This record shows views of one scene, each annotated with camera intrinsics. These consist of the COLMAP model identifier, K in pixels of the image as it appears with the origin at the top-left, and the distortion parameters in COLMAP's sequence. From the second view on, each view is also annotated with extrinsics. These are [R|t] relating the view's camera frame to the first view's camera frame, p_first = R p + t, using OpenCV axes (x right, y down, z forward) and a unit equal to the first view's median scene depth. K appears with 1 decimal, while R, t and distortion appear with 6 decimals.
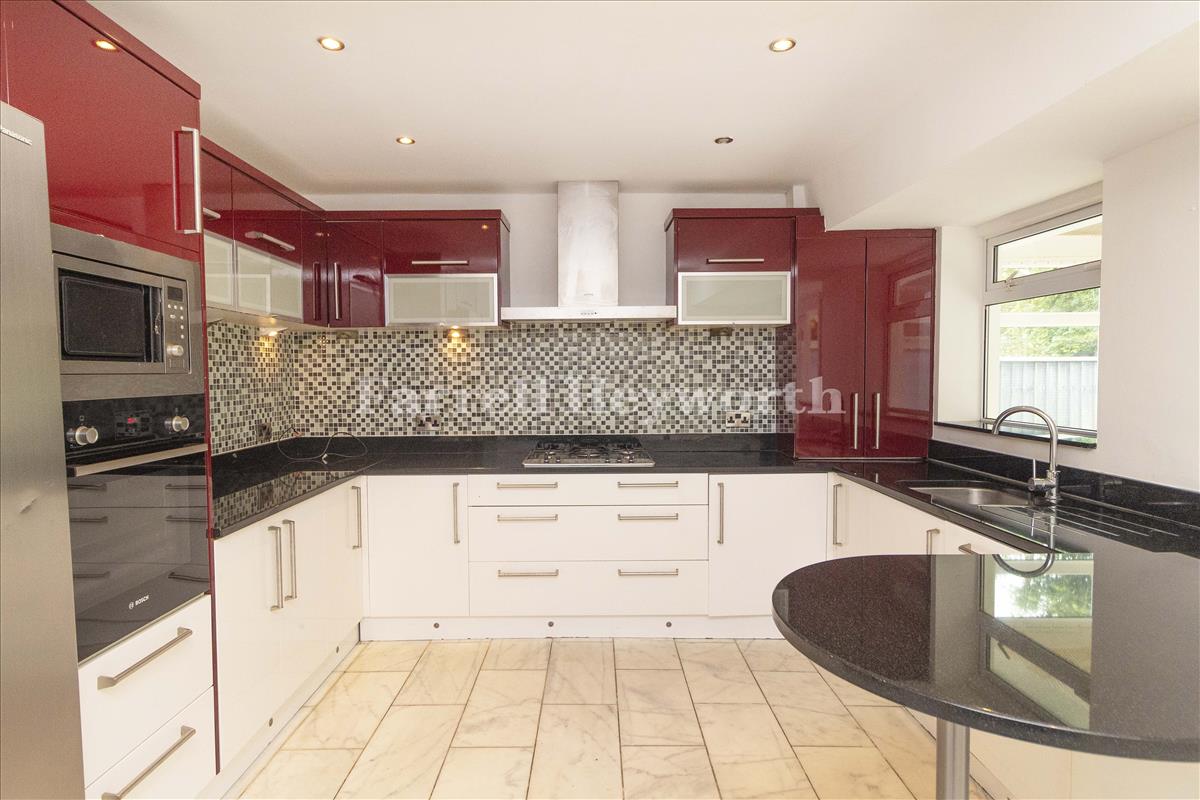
lens RADIAL K [[656.7, 0, 581.2], [0, 656.7, 399.3], [0, 0, 1]] dist [-0.003111, -0.000136]
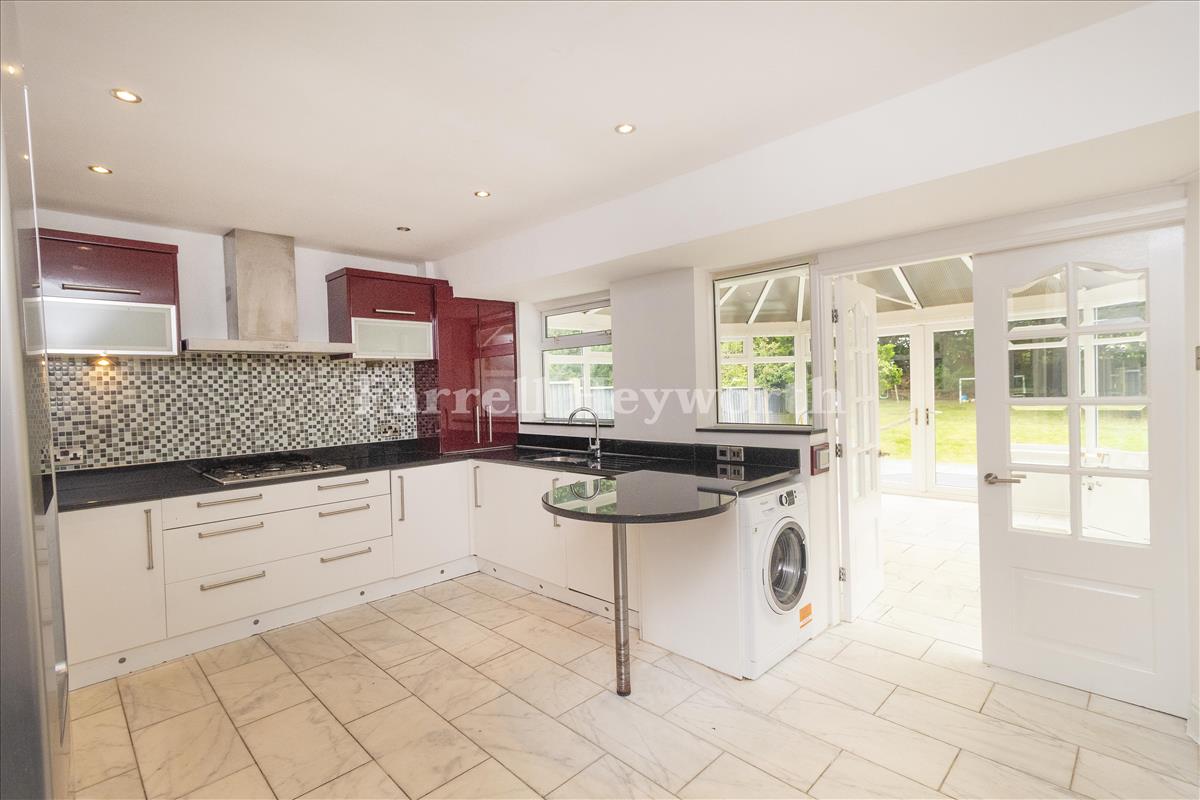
lens RADIAL K [[568.1, 0, 594.9], [0, 568.1, 400.2], [0, 0, 1]] dist [0.004764, 0.000239]
pose [[0.705384, -0.030268, 0.708178, -0.279140], [0.054494, 0.998447, -0.011604, 0.005982], [-0.706727, 0.046777, 0.705938, -0.100542]]
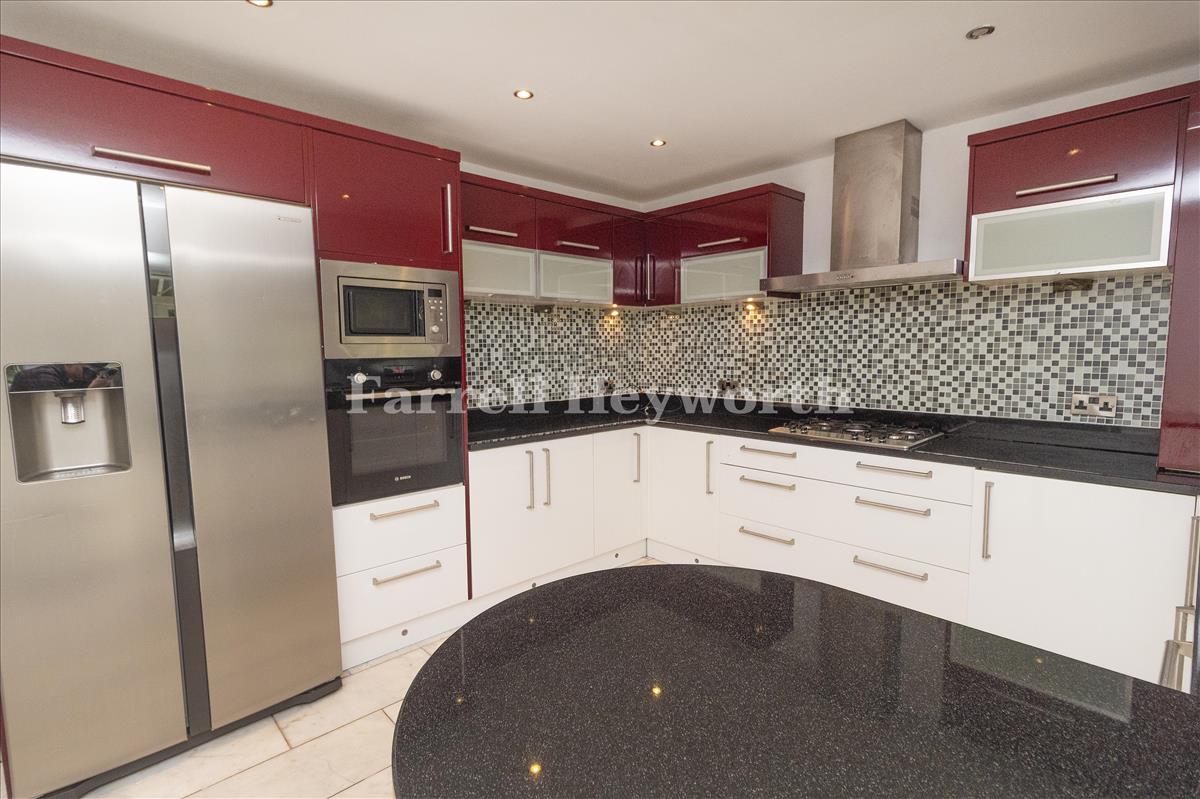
lens RADIAL K [[568.1, 0, 577.7], [0, 568.1, 398.3], [0, 0, 1]] dist [0.004764, 0.000239]
pose [[0.676505, 0.067959, -0.733296, 0.316041], [-0.026738, 0.997343, 0.067763, -0.004320], [0.735953, -0.026235, 0.676524, 0.152827]]
